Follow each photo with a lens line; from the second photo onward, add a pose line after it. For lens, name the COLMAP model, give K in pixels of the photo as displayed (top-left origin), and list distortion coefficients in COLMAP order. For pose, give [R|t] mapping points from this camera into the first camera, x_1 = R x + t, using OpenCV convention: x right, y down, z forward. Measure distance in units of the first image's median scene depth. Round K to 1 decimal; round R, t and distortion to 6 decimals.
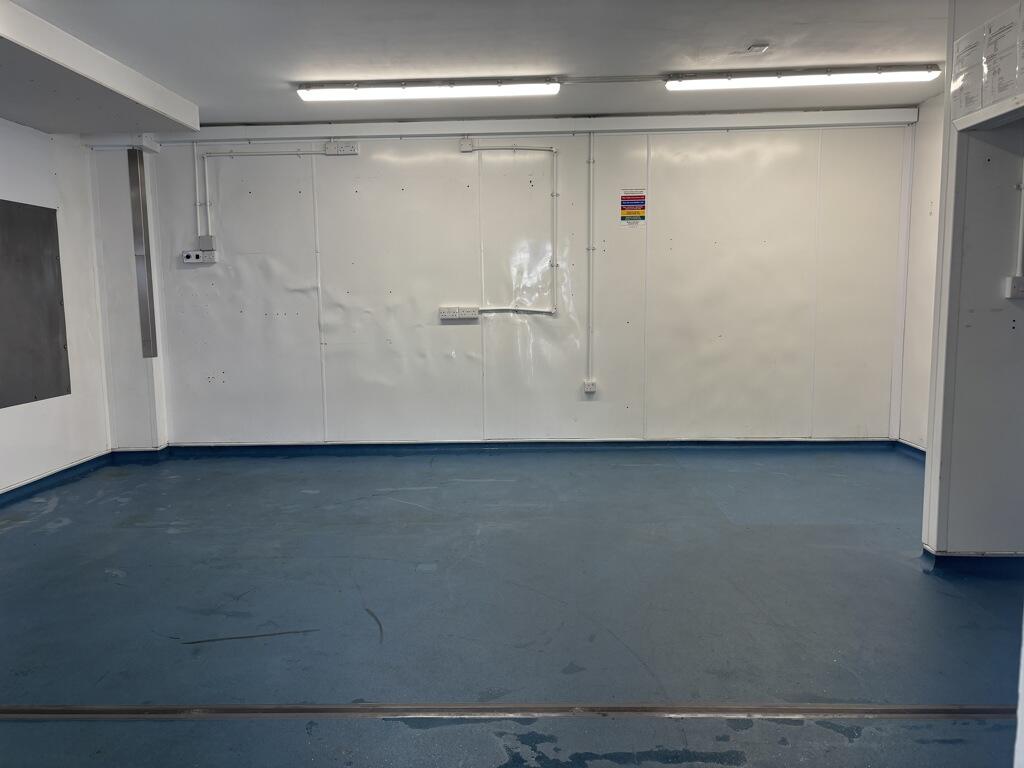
lens RADIAL K [[765.7, 0, 512.0], [0, 765.7, 384.0], [0, 0, 1]] dist [0.028306, -0.007090]
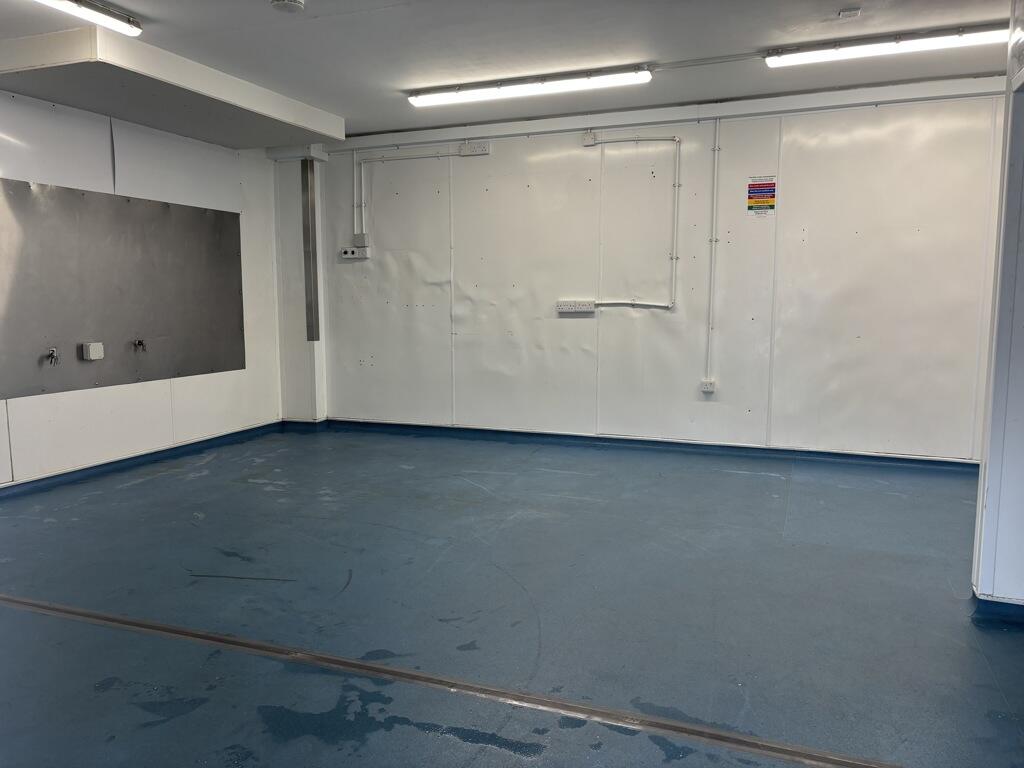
lens RADIAL K [[765.7, 0, 512.0], [0, 765.7, 384.0], [0, 0, 1]] dist [0.028306, -0.007090]
pose [[0.943556, 0.050116, -0.327401, 0.188910], [-0.049430, 0.998723, 0.010423, 0.002922], [0.327505, 0.006349, 0.944828, 0.020124]]
